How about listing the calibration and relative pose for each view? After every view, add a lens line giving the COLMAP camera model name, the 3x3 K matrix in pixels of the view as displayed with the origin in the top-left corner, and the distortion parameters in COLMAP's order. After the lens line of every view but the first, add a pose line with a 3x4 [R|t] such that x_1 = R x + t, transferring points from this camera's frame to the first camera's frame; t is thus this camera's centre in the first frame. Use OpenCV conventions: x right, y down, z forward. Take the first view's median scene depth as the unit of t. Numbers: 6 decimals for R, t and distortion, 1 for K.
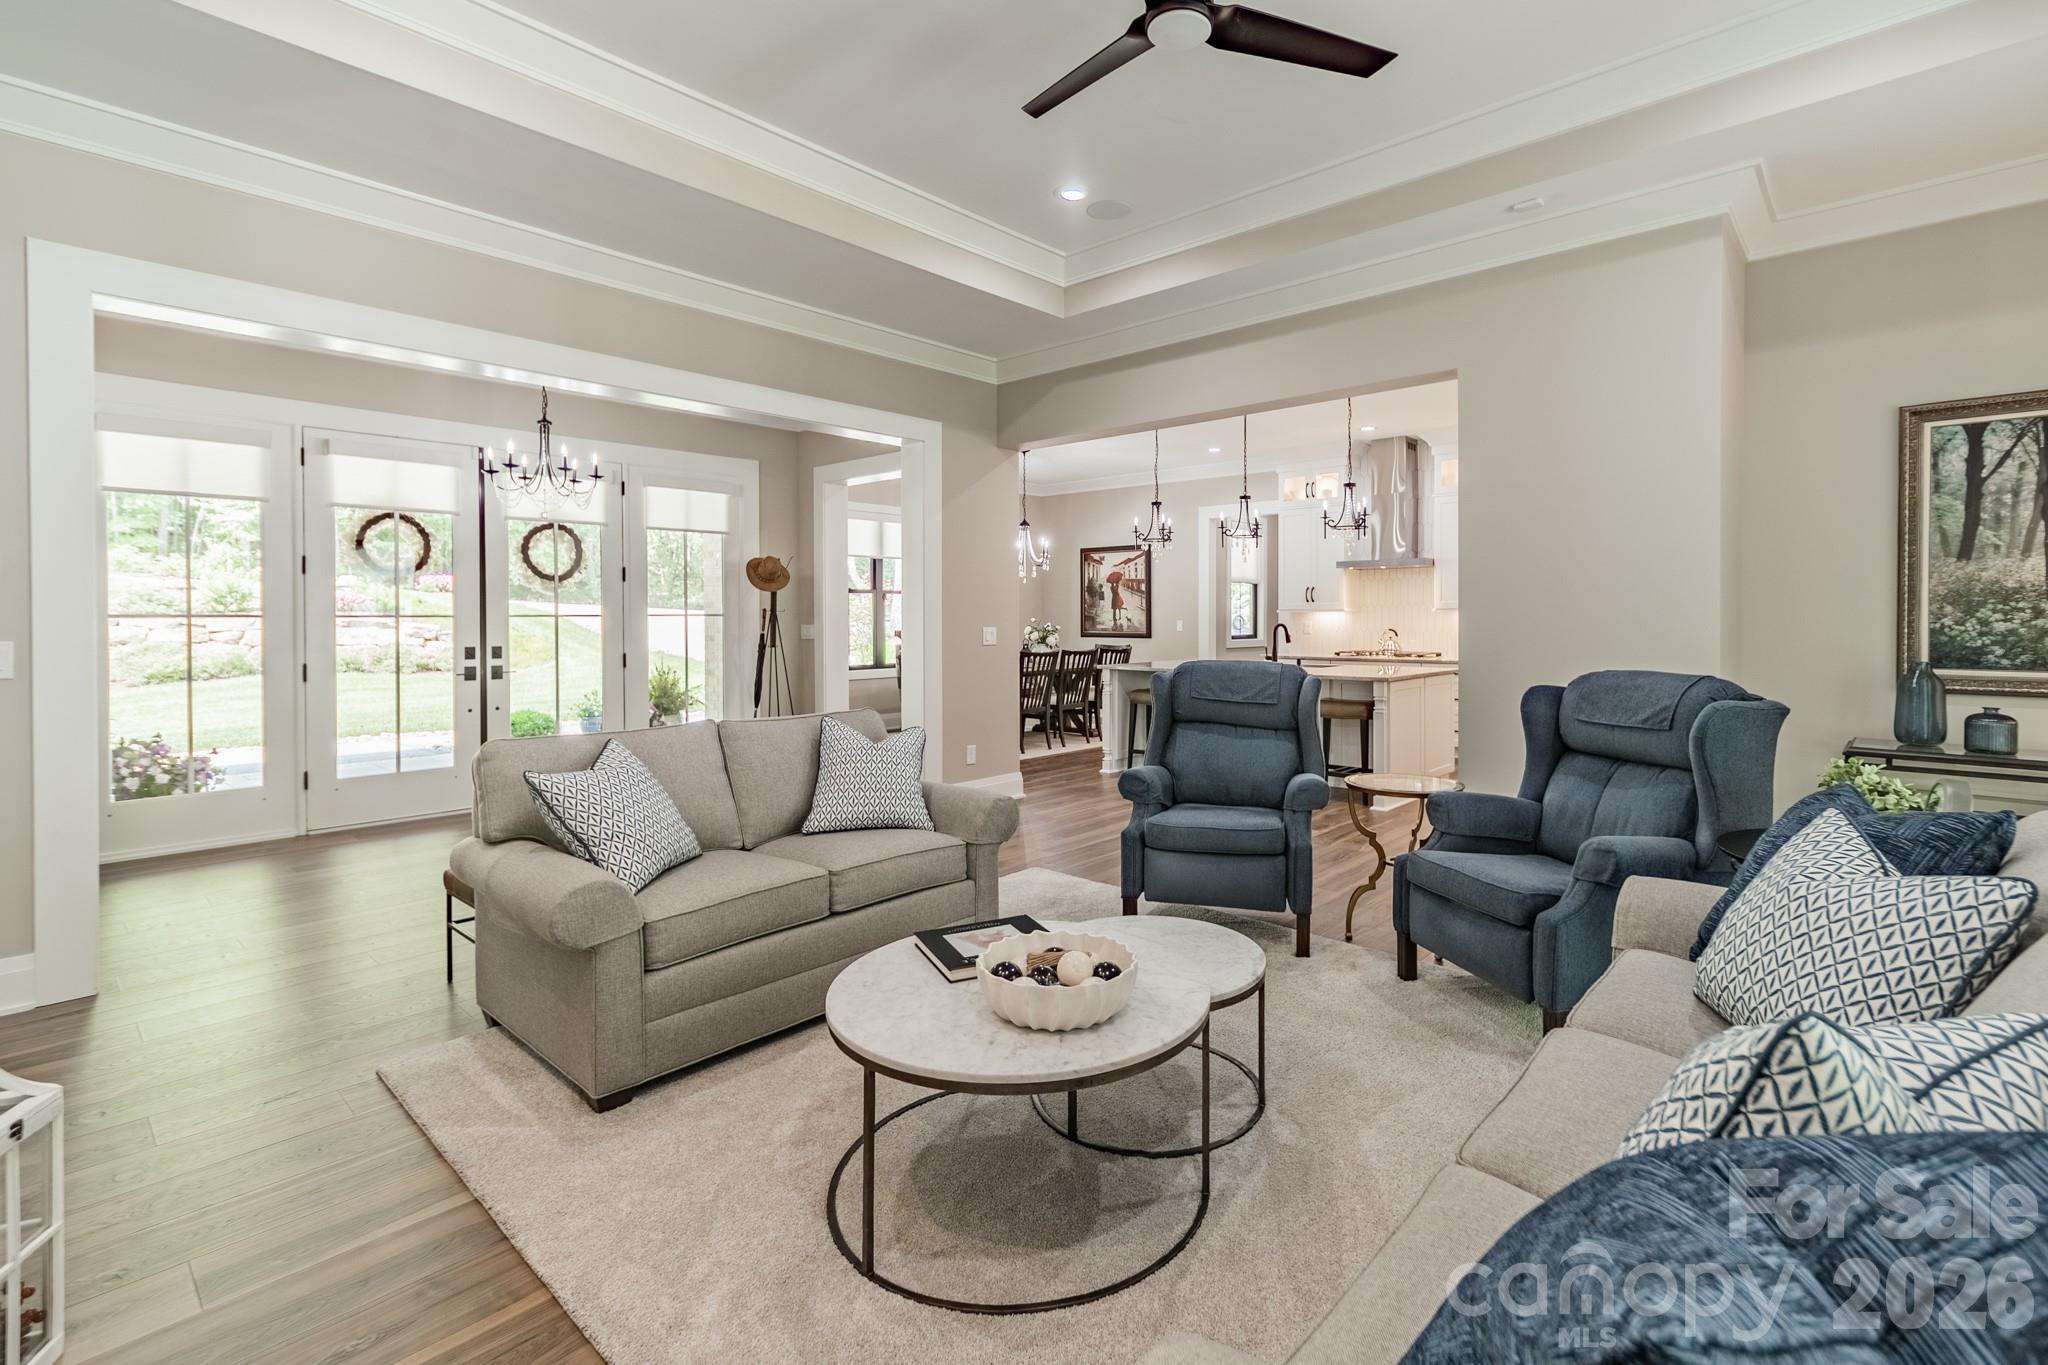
lens RADIAL K [[929.2, 0, 1099.2], [0, 929.2, 616.4], [0, 0, 1]] dist [-0.000477, 0.000332]
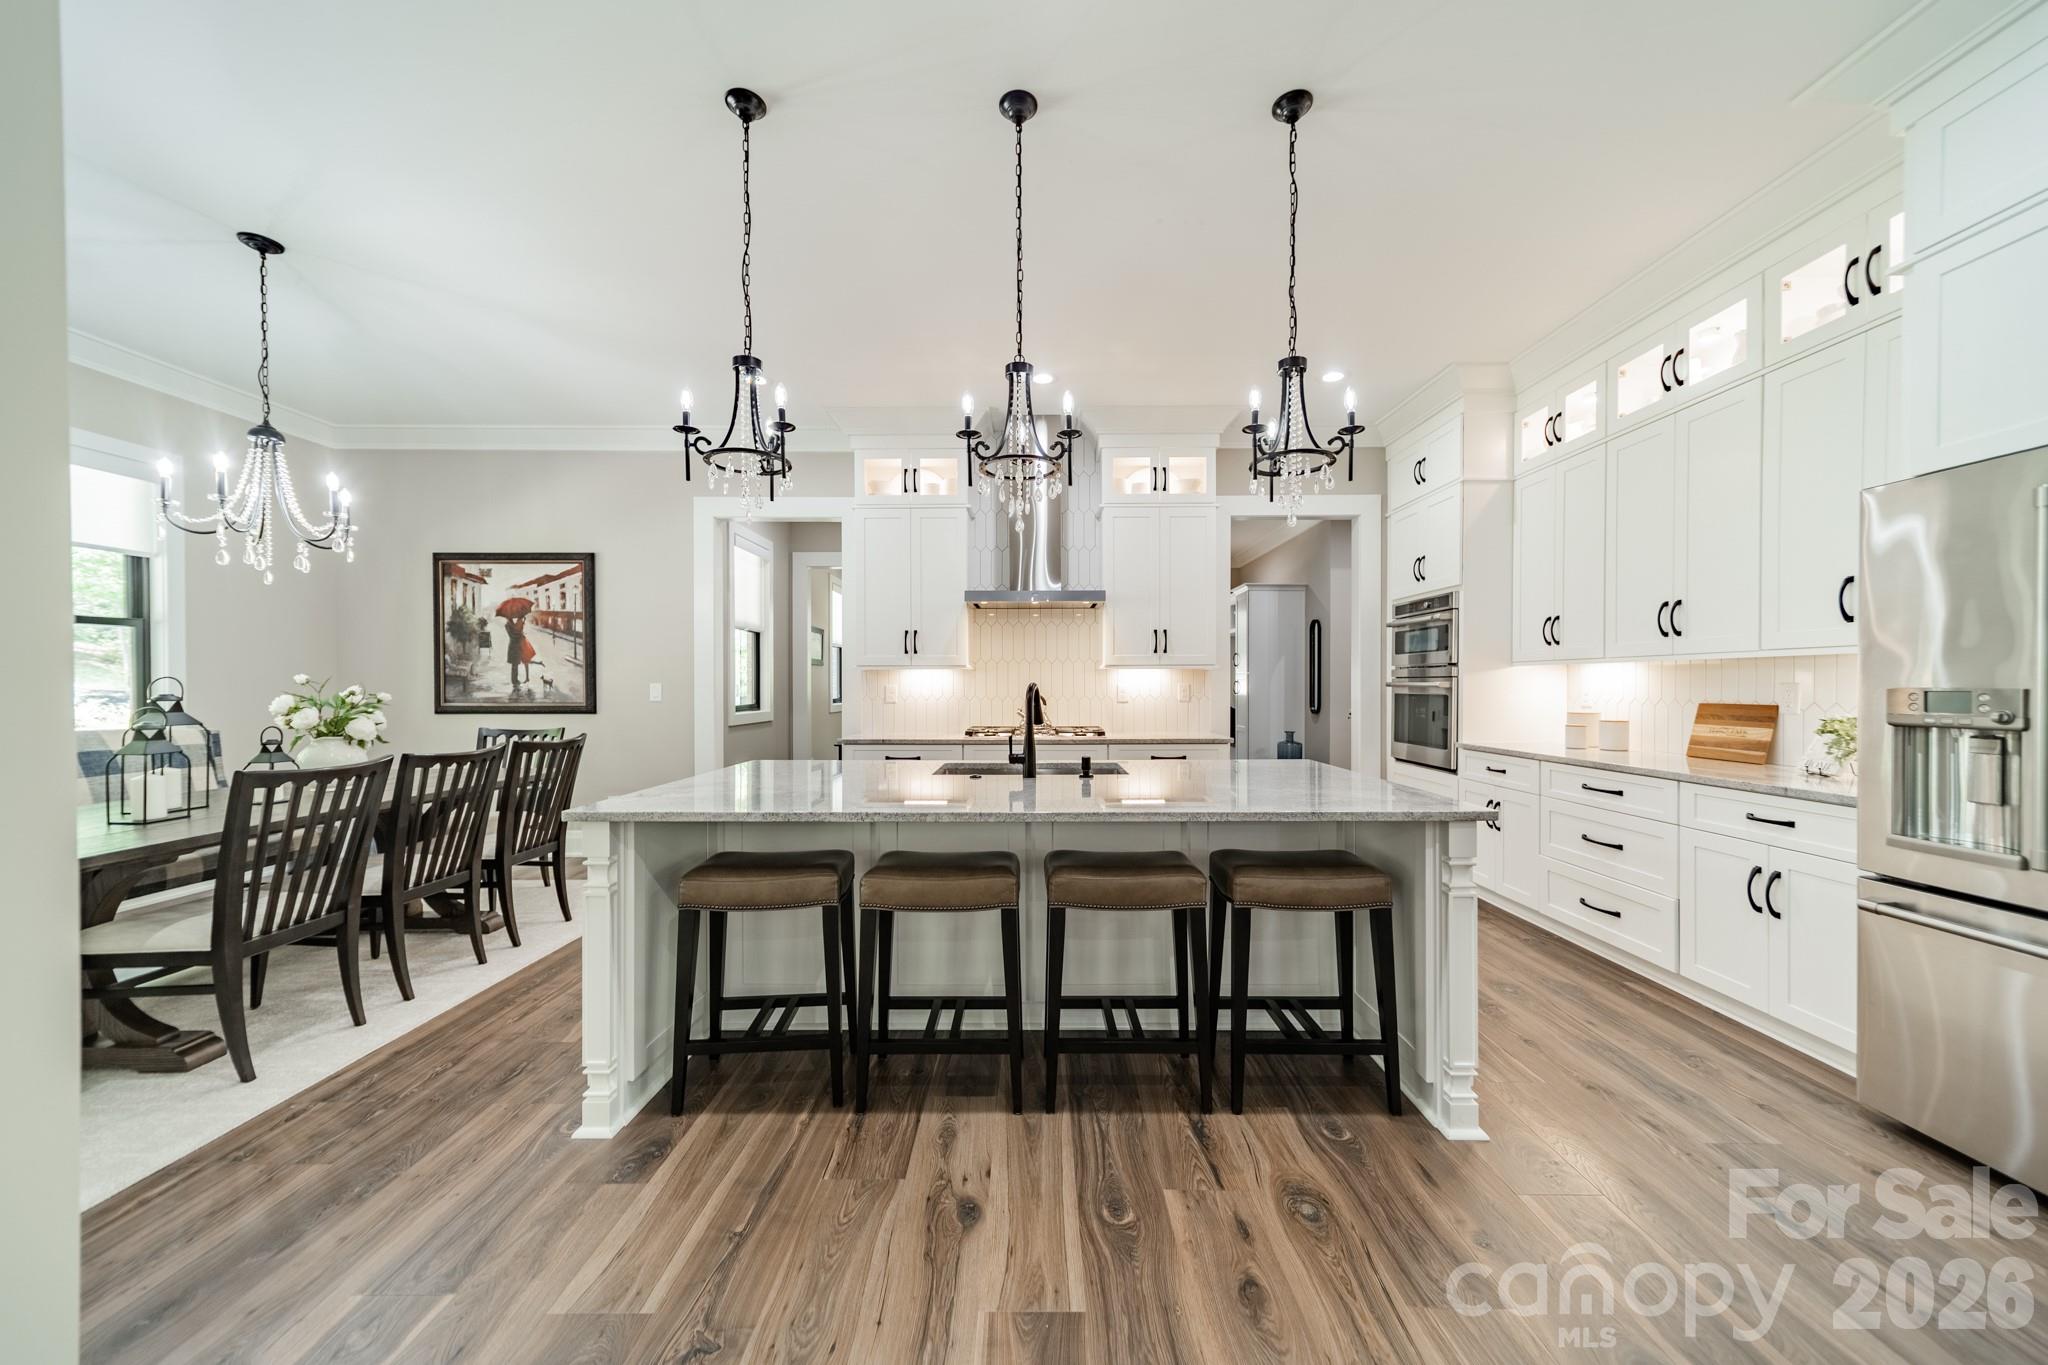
lens RADIAL K [[723.6, 0, 1028.3], [0, 723.6, 689.1], [0, 0, 1]] dist [0.009563, -0.000441]
pose [[0.769549, -0.002608, 0.638582, -0.026015], [0.000244, 0.999993, 0.003790, 0.006146], [-0.638587, -0.002761, 0.769544, 0.471579]]
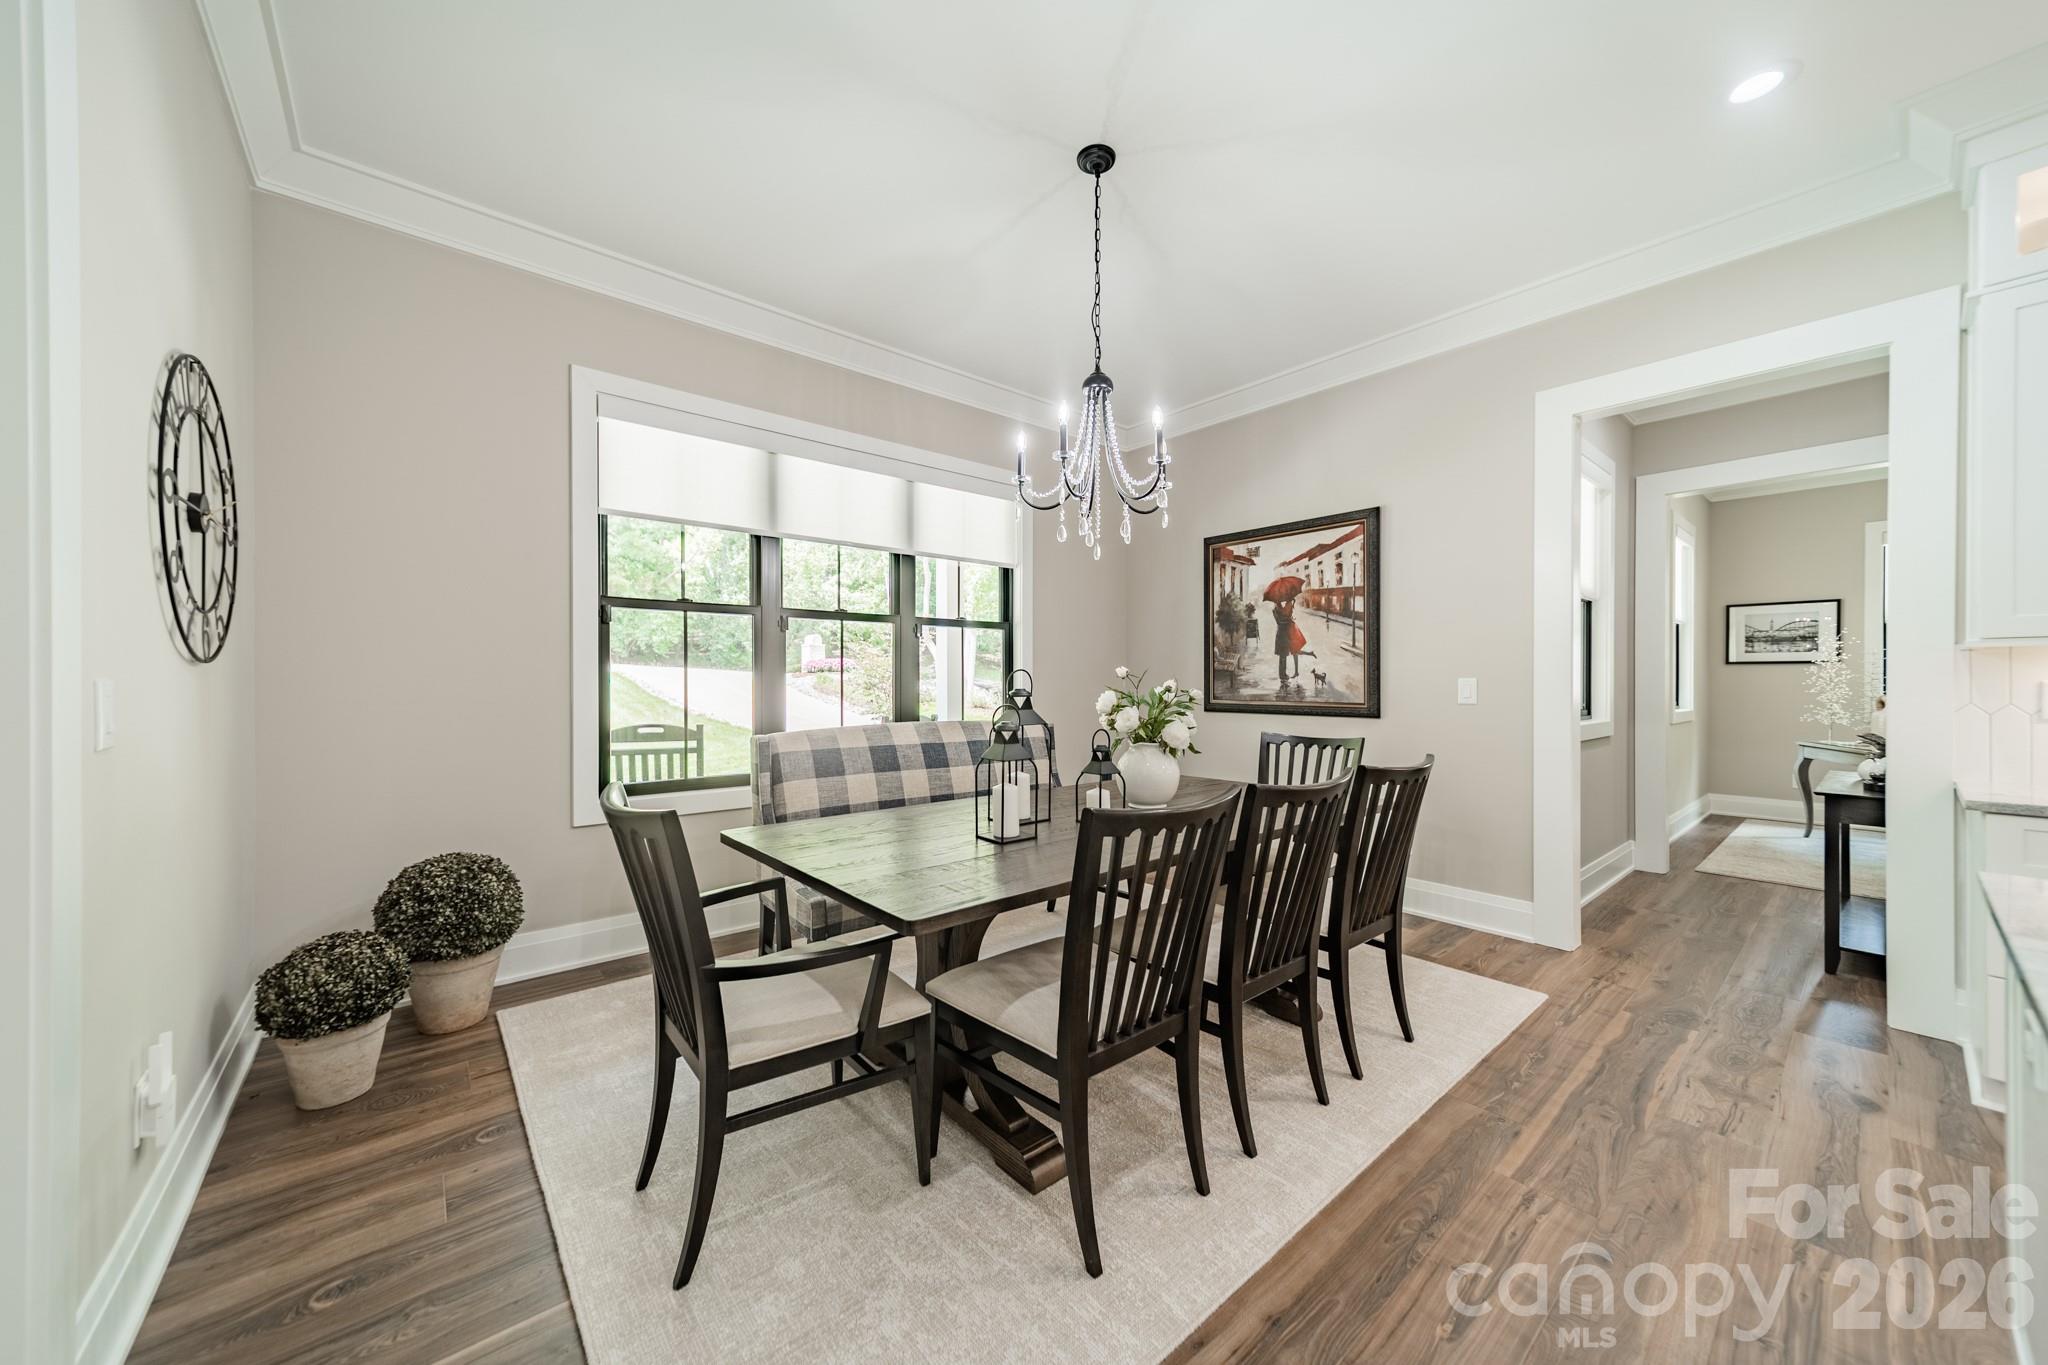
lens RADIAL K [[723.6, 0, 1030.2], [0, 723.6, 686.4], [0, 0, 1]] dist [0.009563, -0.000441]
pose [[0.986734, 0.004838, -0.162271, -0.052259], [-0.003899, 0.999974, 0.006103, 0.006630], [0.162297, -0.005389, 0.986727, 0.625554]]
